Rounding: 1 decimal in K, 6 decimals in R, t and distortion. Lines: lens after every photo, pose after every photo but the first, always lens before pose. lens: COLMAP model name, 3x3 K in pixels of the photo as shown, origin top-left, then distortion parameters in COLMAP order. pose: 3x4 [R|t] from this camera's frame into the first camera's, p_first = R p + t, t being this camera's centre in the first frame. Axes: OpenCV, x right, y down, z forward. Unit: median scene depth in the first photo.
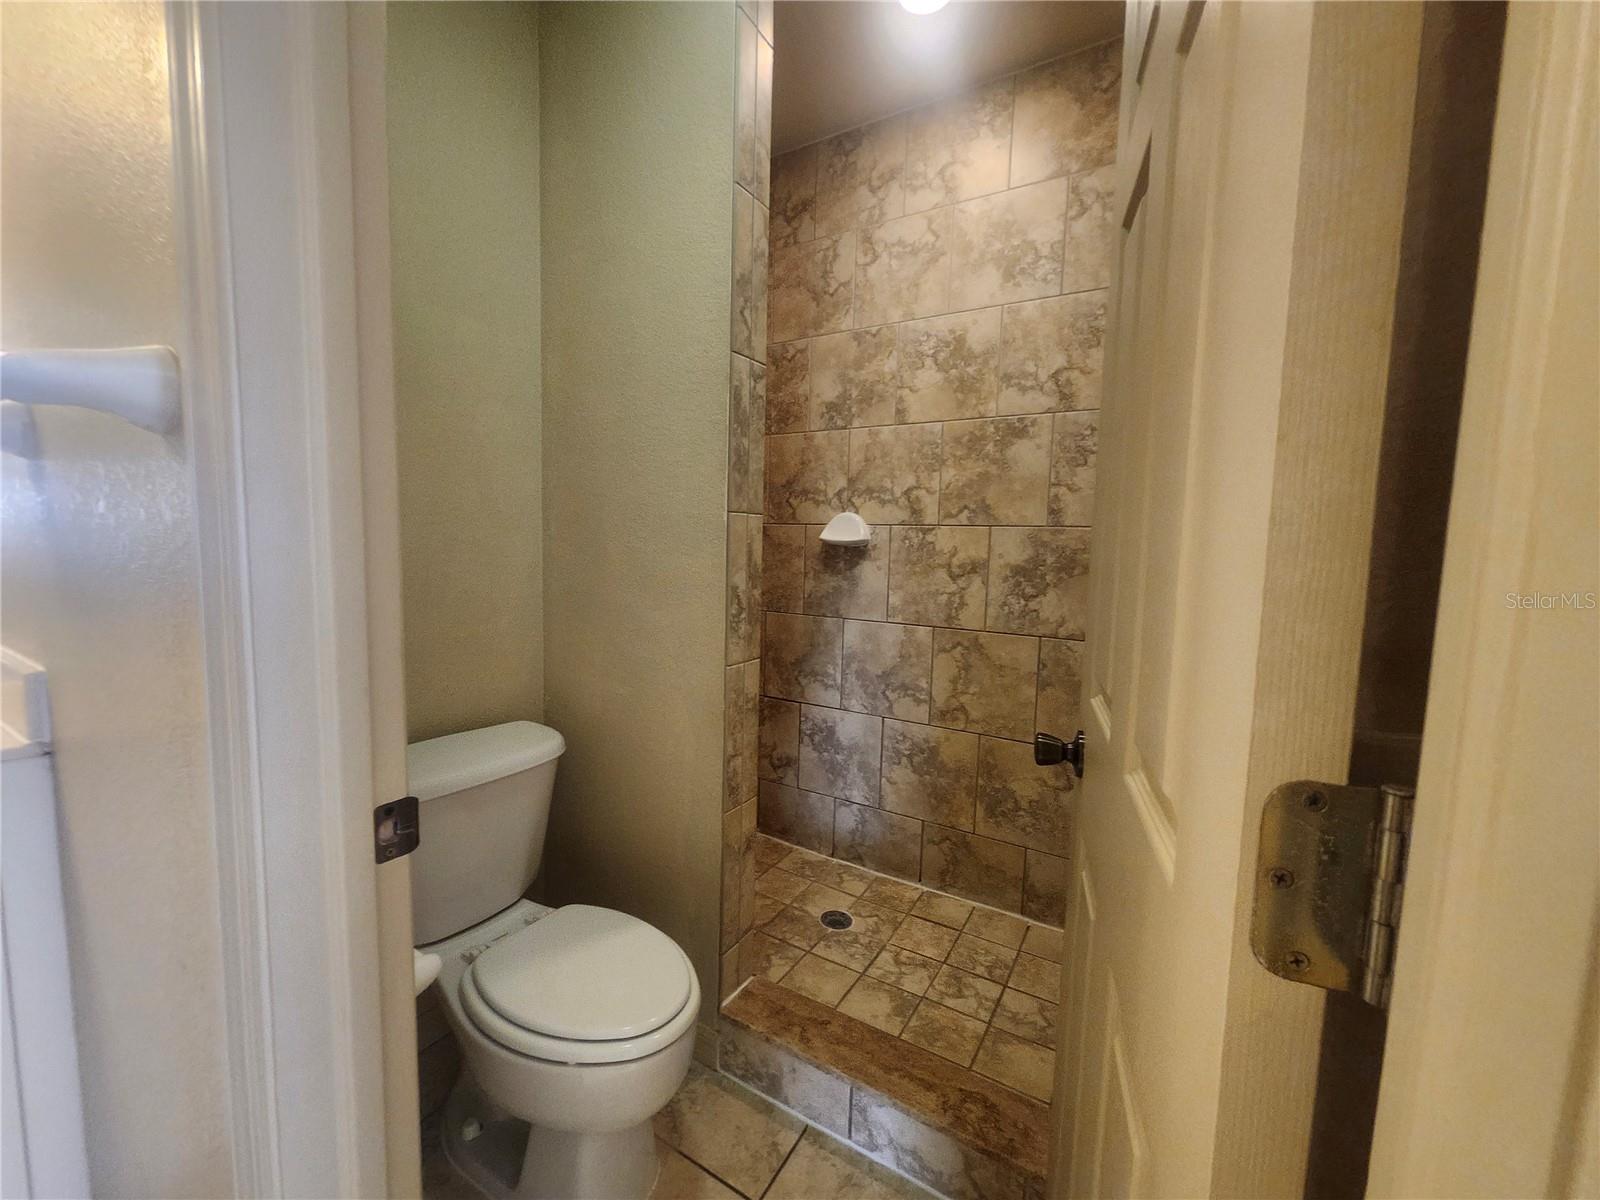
lens RADIAL K [[630.6, 0, 792.8], [0, 630.6, 600.8], [0, 0, 1]] dist [-0.000613, -0.000135]
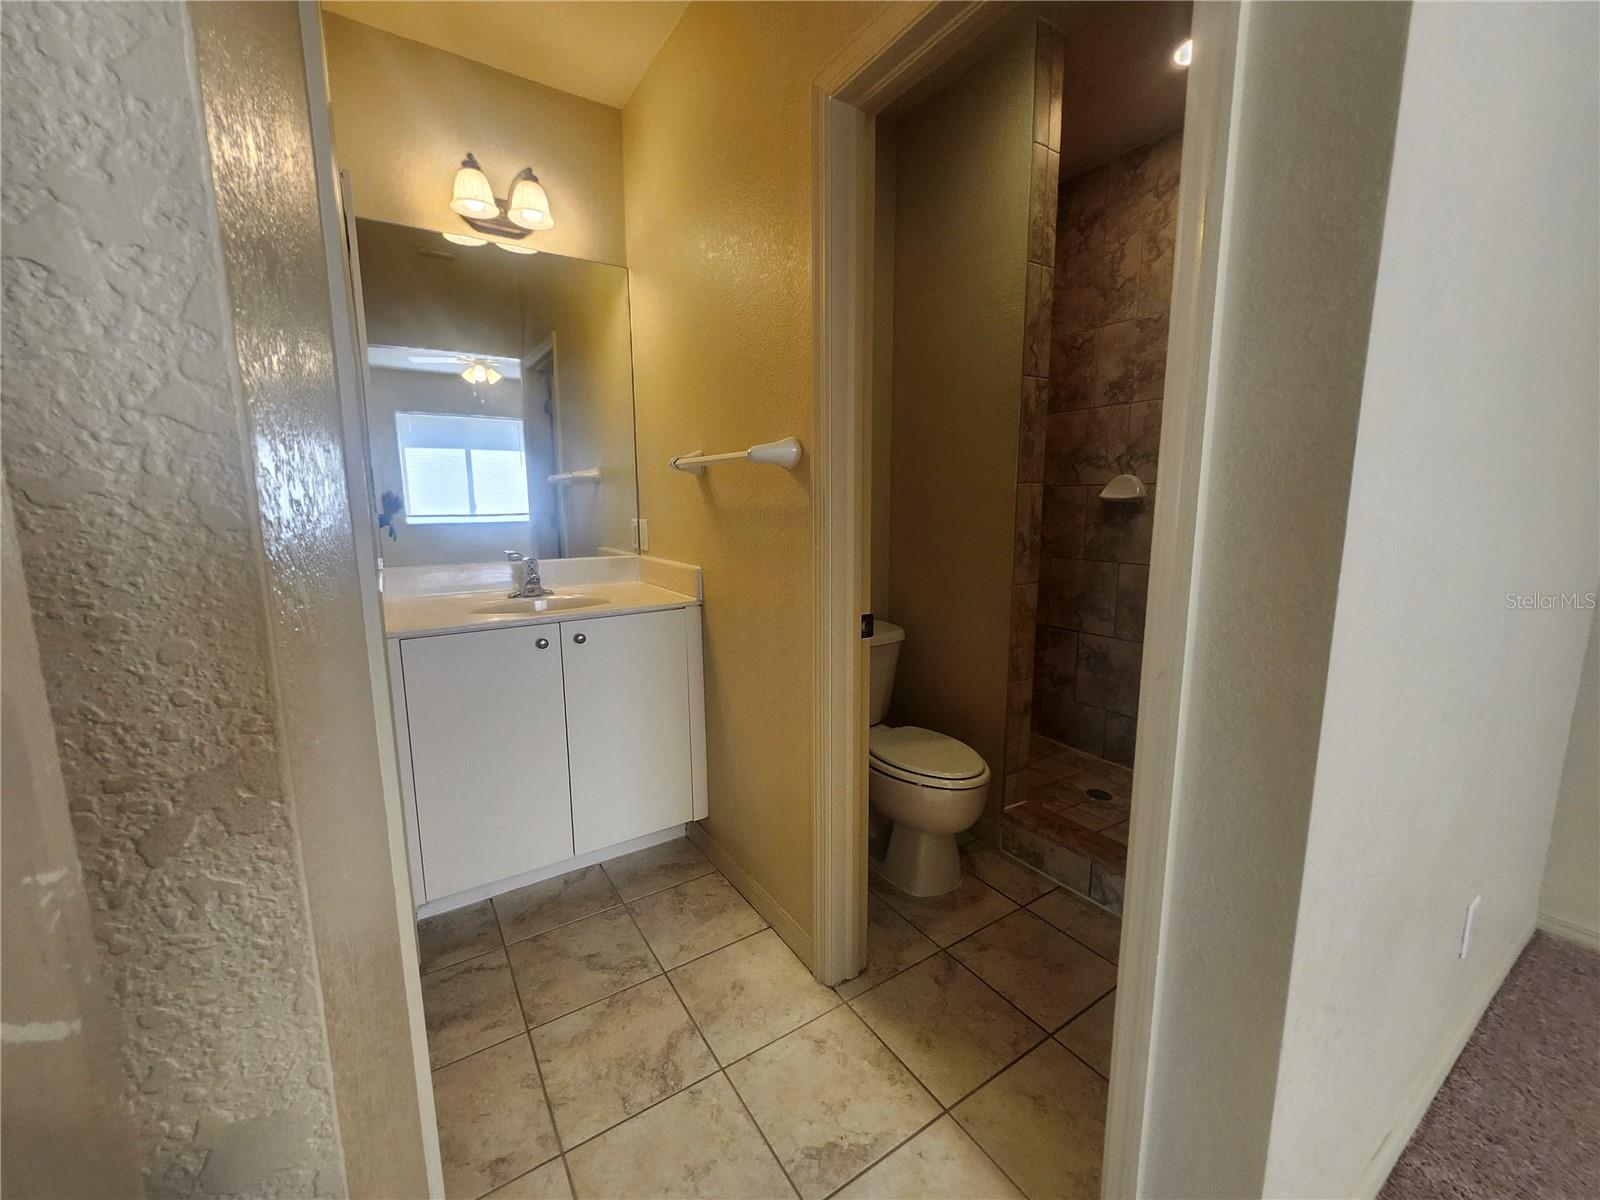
lens RADIAL K [[630.6, 0, 790.8], [0, 630.6, 595.1], [0, 0, 1]] dist [-0.000613, -0.000135]
pose [[0.897266, 0.032655, -0.440281, 0.051161], [-0.009484, 0.998456, 0.054726, 0.030085], [0.441388, -0.044928, 0.896191, -0.368591]]
